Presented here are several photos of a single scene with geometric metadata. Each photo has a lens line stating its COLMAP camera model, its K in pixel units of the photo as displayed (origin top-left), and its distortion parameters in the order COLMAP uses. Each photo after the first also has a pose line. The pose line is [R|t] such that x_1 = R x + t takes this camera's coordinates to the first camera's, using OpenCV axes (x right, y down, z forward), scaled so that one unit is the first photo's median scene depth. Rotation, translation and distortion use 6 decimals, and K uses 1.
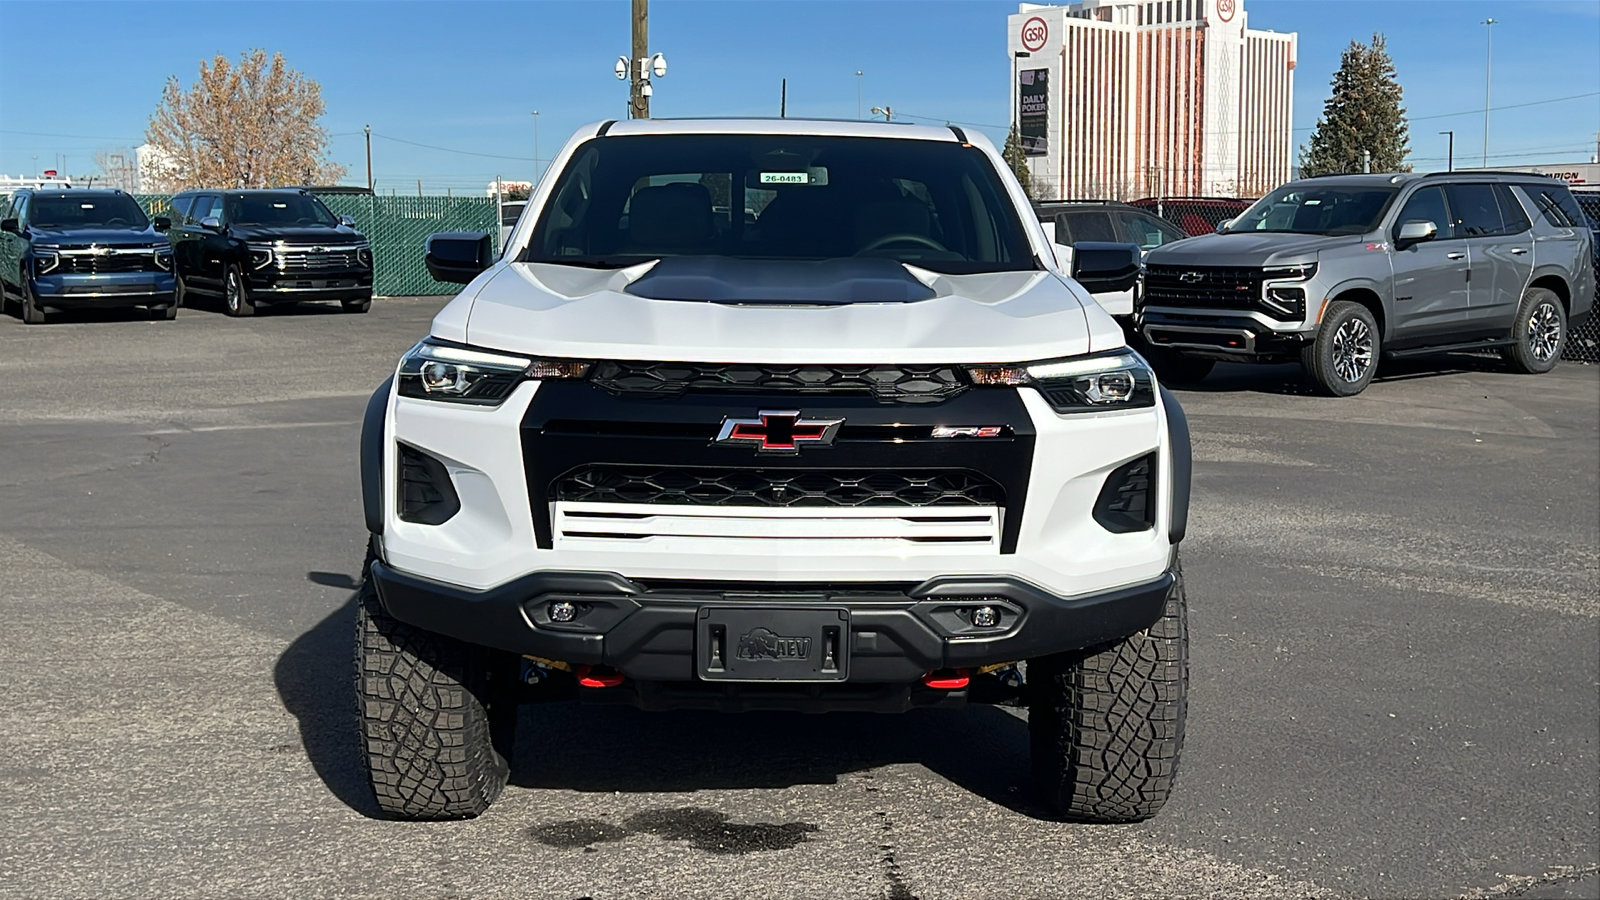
lens RADIAL K [[2072.5, 0, 835.4], [0, 2072.5, 442.6], [0, 0, 1]] dist [0.226501, -0.840392]
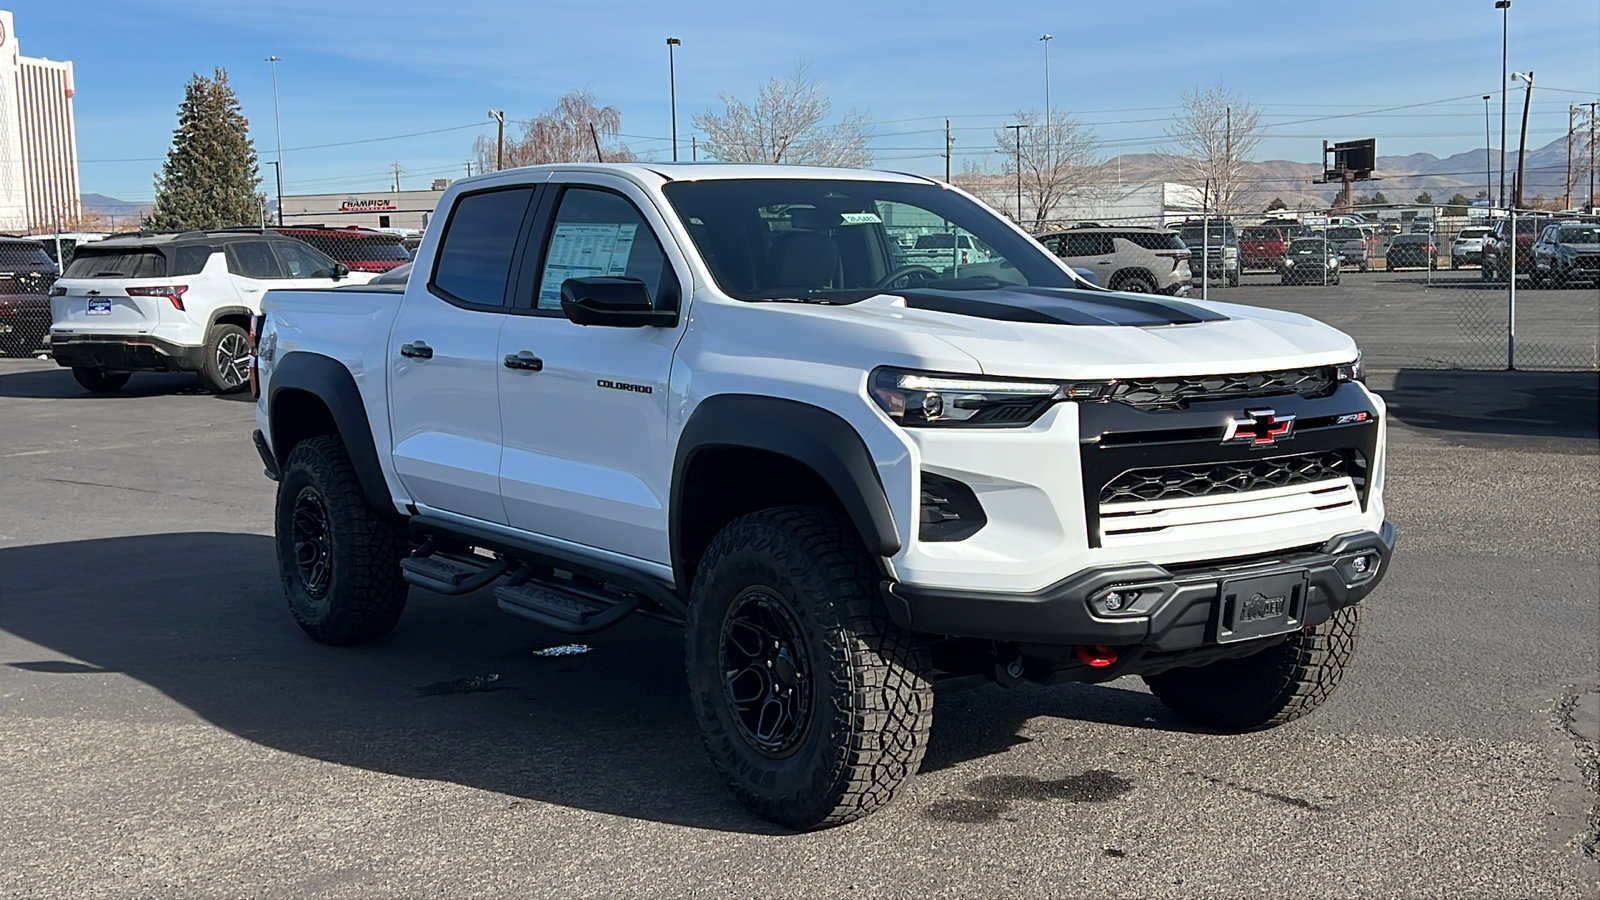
lens RADIAL K [[1964.5, 0, 815.5], [0, 1964.5, 455.2], [0, 0, 1]] dist [0.194052, -0.557324]
pose [[0.813993, -0.082817, 0.574941, -0.797153], [0.082494, 0.996234, 0.026708, -0.037082], [-0.574987, 0.025689, 0.817759, 0.186340]]
